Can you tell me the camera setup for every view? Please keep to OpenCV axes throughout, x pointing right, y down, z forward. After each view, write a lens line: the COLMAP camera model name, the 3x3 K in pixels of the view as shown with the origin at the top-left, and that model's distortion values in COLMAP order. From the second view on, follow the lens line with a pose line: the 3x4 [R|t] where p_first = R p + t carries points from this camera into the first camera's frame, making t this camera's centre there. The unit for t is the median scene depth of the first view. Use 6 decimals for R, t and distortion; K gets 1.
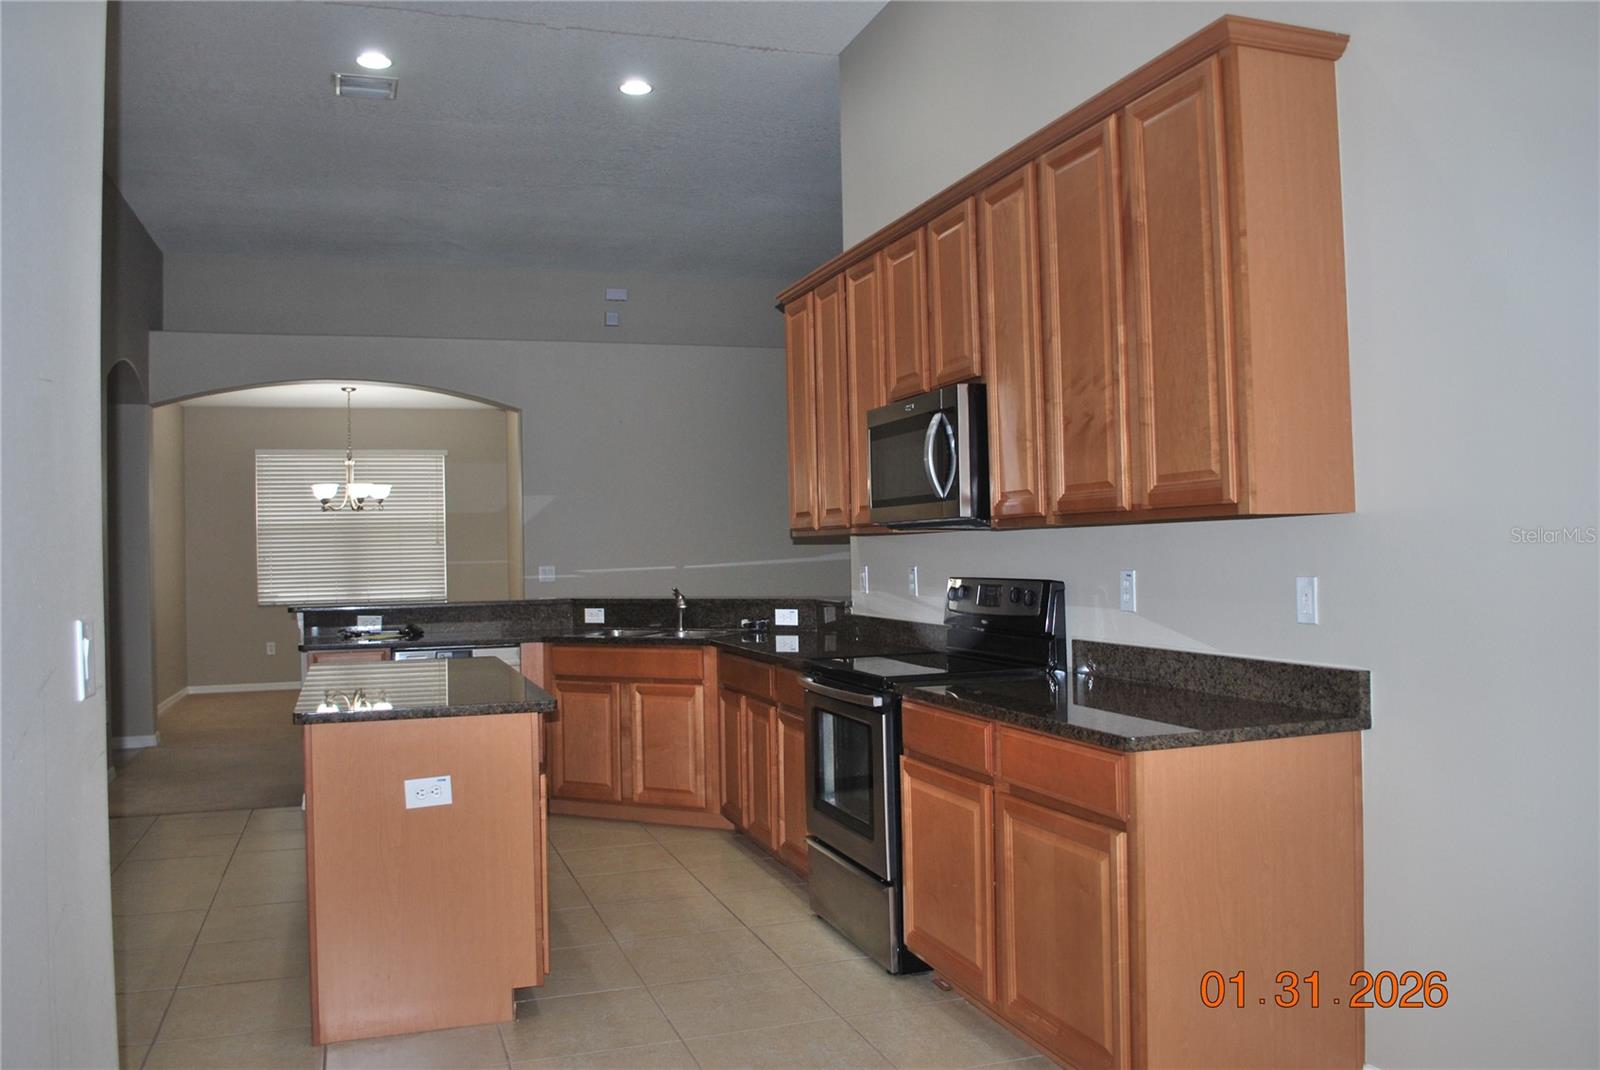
lens RADIAL K [[1272.7, 0, 800.0], [0, 1272.7, 535.0], [0, 0, 1]] dist [-0.082712, 0.000765]
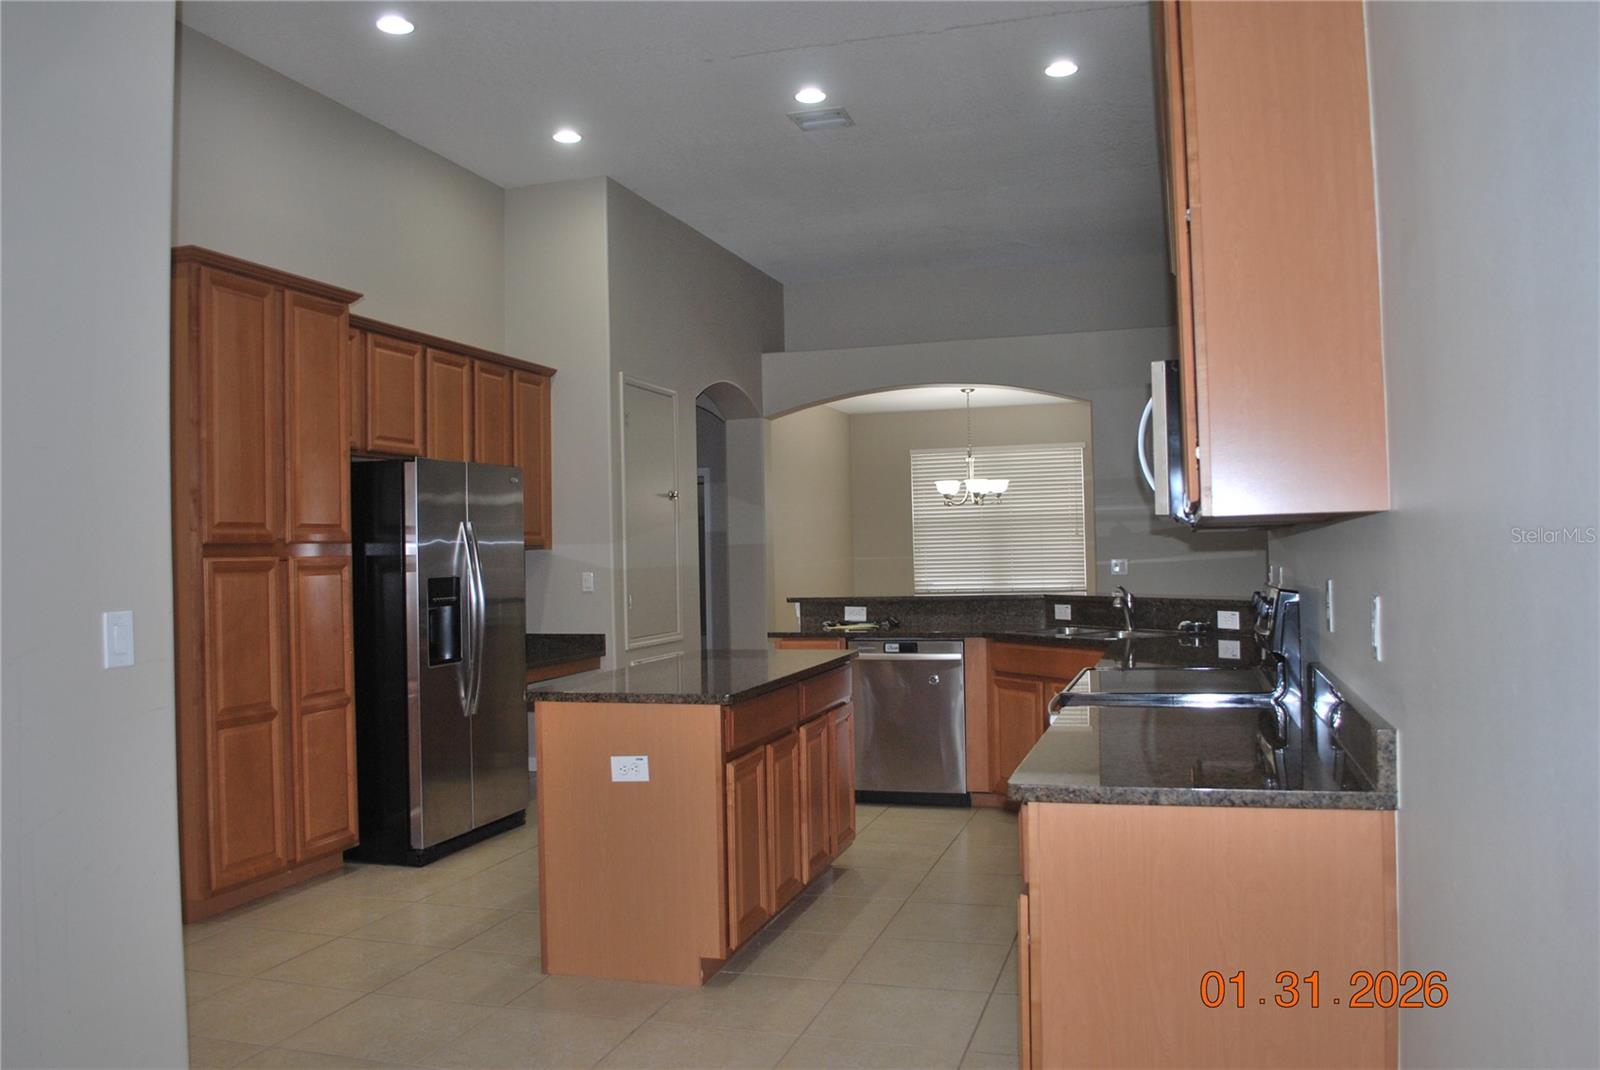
lens RADIAL K [[1272.7, 0, 800.0], [0, 1272.7, 535.0], [0, 0, 1]] dist [-0.082712, 0.000765]
pose [[0.804200, -0.006355, -0.594325, 0.279376], [0.013029, 0.999891, 0.006938, -0.006015], [0.594216, -0.013323, 0.804195, 0.100894]]
